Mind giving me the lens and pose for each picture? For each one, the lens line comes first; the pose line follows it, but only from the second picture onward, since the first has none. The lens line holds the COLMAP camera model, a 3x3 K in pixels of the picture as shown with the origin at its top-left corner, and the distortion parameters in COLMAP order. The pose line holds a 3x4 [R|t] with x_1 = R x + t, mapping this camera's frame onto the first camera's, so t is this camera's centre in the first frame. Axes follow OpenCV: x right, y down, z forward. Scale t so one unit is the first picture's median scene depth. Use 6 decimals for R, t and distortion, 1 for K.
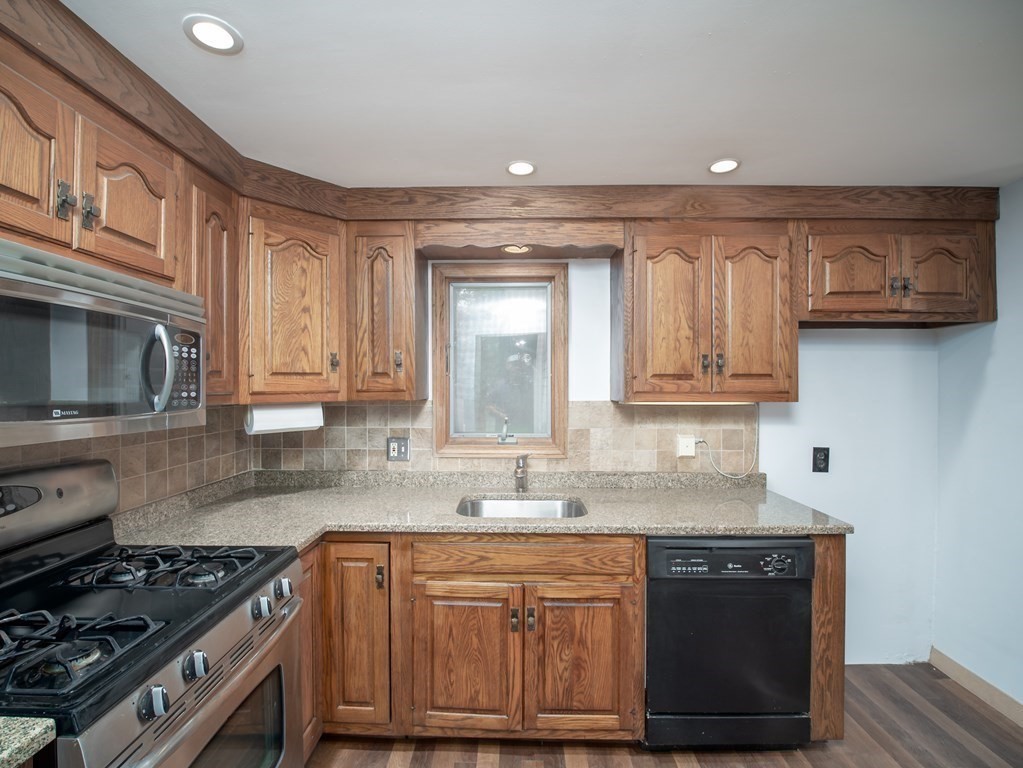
lens RADIAL K [[469.4, 0, 506.8], [0, 469.4, 383.4], [0, 0, 1]] dist [-0.013520, -0.004441]
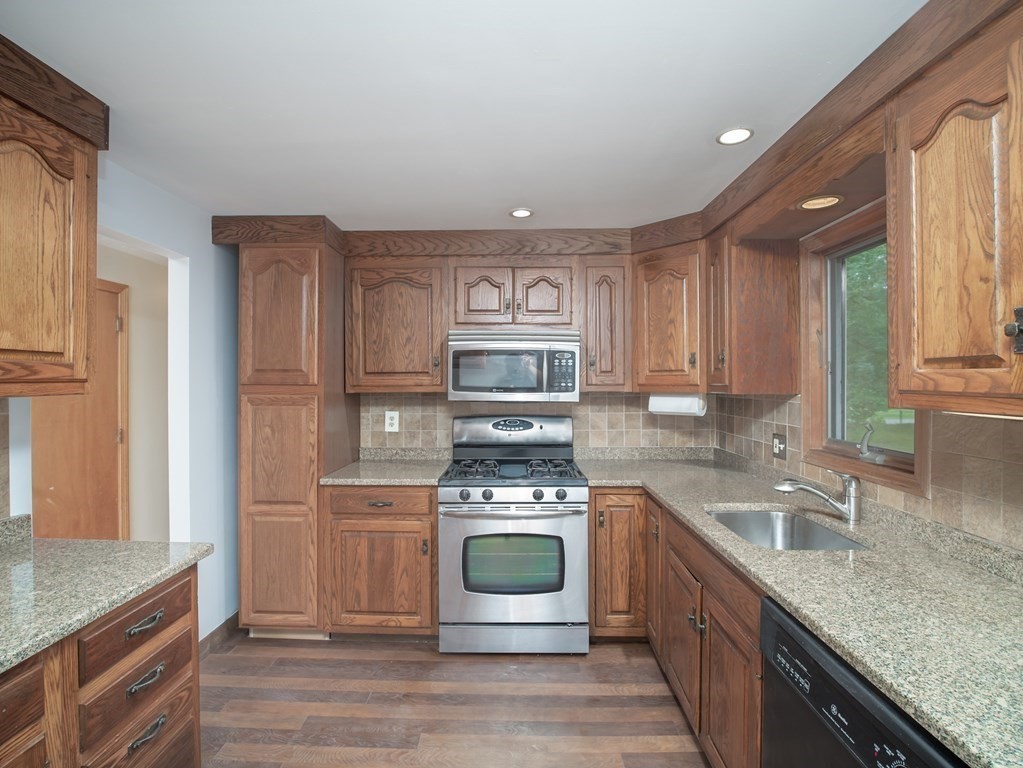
lens RADIAL K [[469.4, 0, 506.8], [0, 469.4, 383.4], [0, 0, 1]] dist [-0.013520, -0.004441]
pose [[0.011128, 0.006744, -0.999915, 0.847193], [0.003288, 0.999972, 0.006781, 0.003885], [0.999933, -0.003363, 0.011105, 0.513819]]
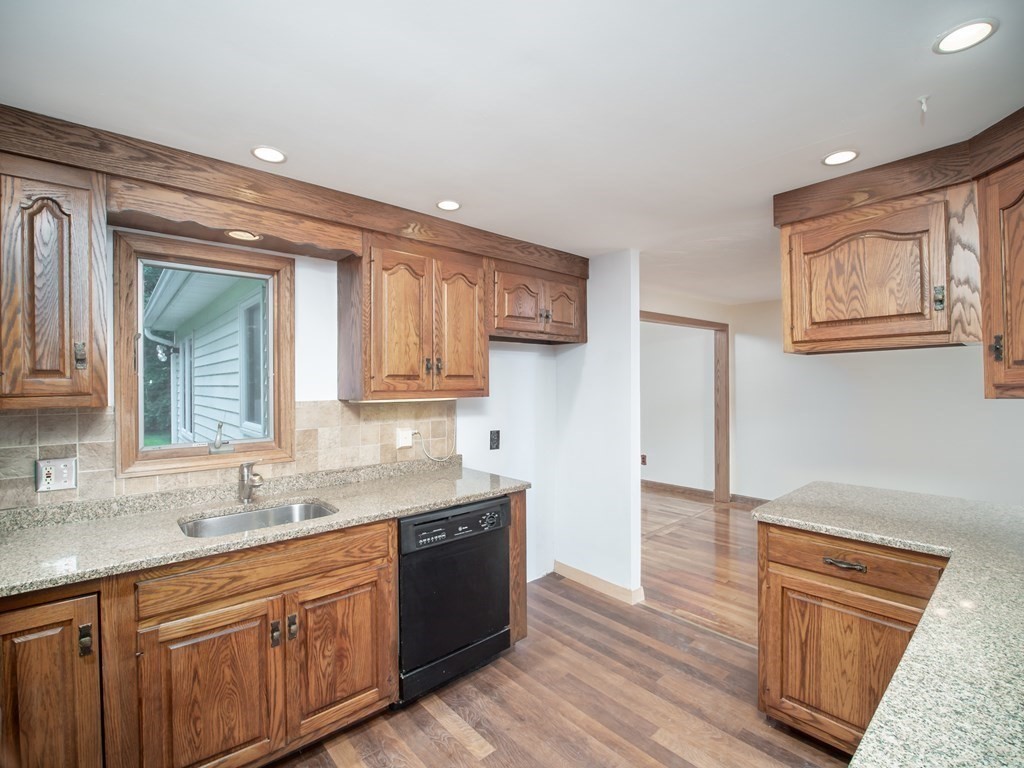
lens RADIAL K [[469.4, 0, 508.7], [0, 469.4, 383.2], [0, 0, 1]] dist [-0.018441, -0.001096]
pose [[0.736609, -0.004750, 0.676302, -0.228479], [0.003709, 0.999989, 0.002984, -0.001936], [-0.676309, 0.000311, 0.736618, -0.009668]]
